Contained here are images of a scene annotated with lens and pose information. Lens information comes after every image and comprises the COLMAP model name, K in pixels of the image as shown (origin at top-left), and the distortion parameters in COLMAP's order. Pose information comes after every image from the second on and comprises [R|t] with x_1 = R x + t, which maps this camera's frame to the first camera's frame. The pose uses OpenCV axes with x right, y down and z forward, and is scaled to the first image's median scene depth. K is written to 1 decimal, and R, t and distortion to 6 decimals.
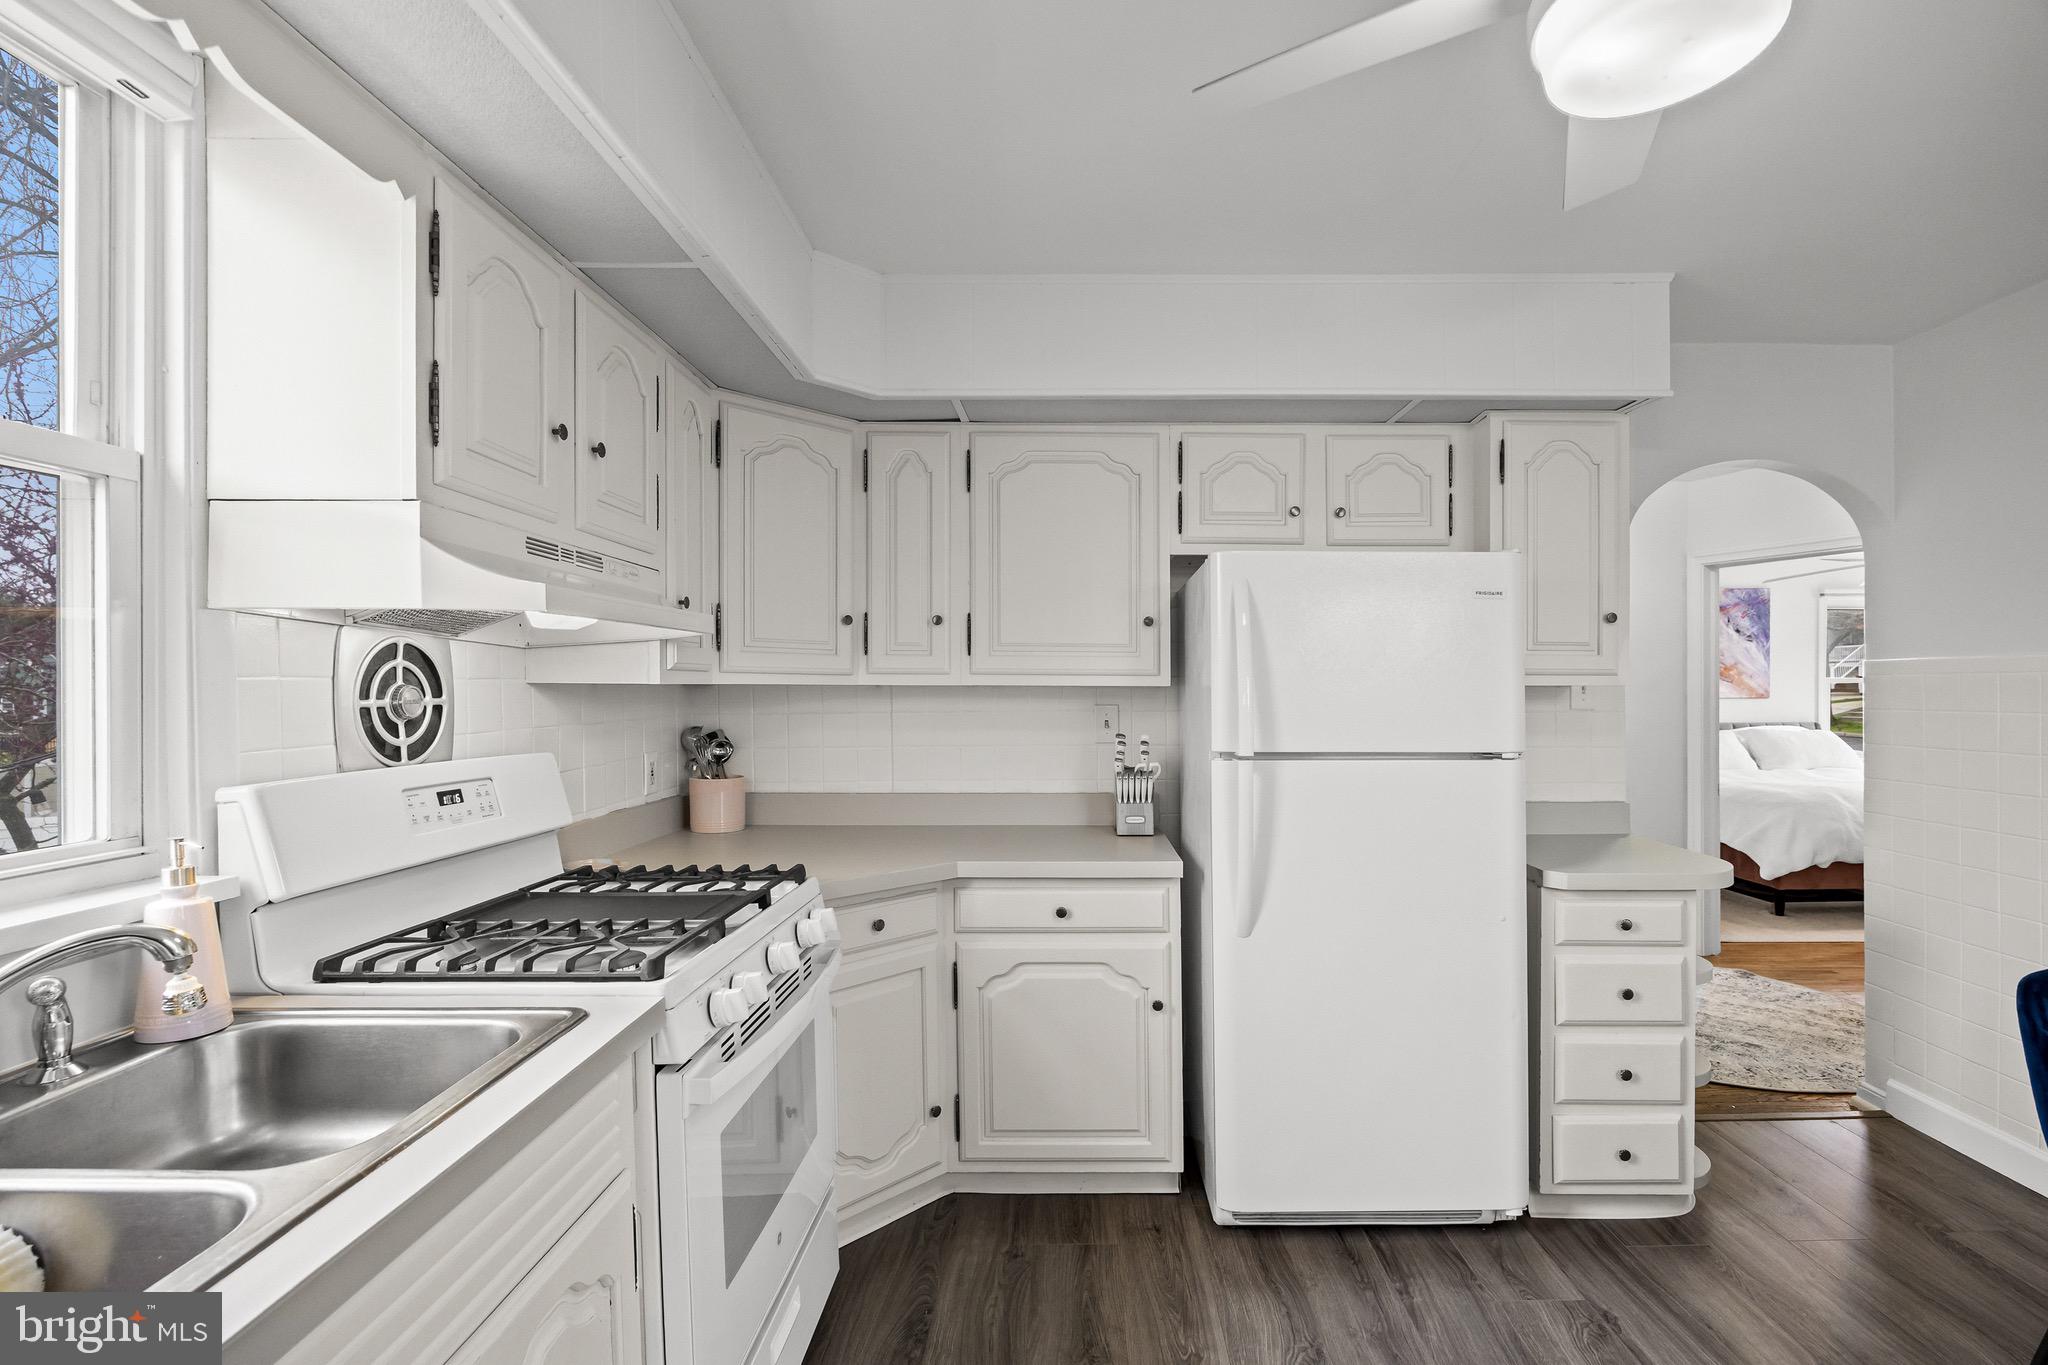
lens RADIAL K [[977.4, 0, 1031.8], [0, 977.4, 679.3], [0, 0, 1]] dist [-0.005018, -0.000458]
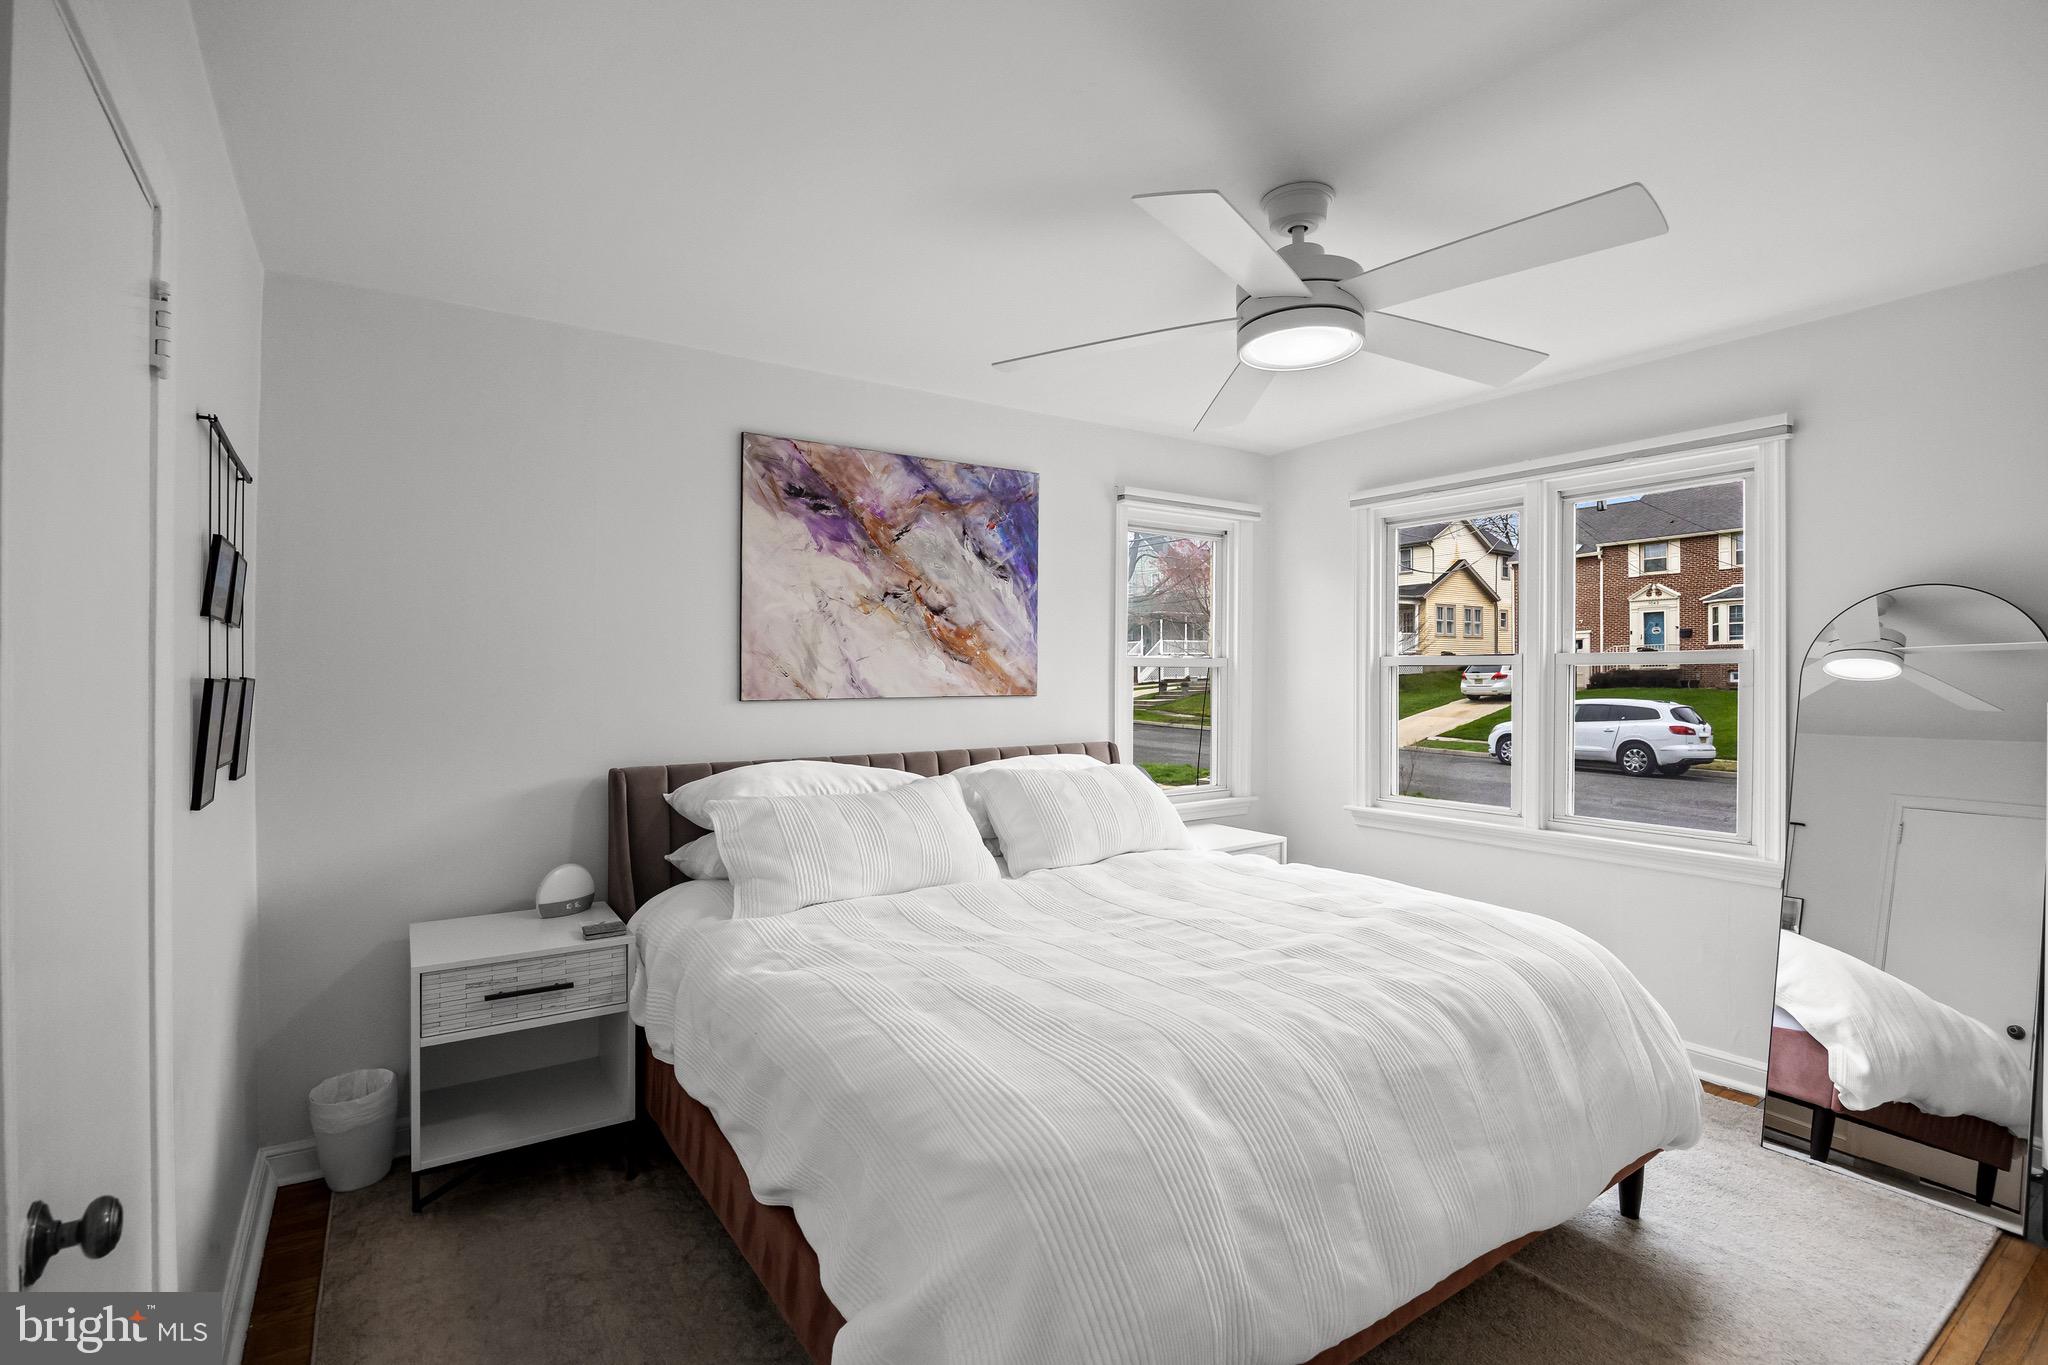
lens RADIAL K [[952.3, 0, 1036.2], [0, 952.3, 680.3], [0, 0, 1]] dist [-0.001070, -0.000076]
pose [[0.822645, 0.001528, 0.568554, 0.482769], [-0.002706, 0.999996, 0.001229, 0.010759], [-0.568549, -0.002549, 0.822645, 0.603077]]
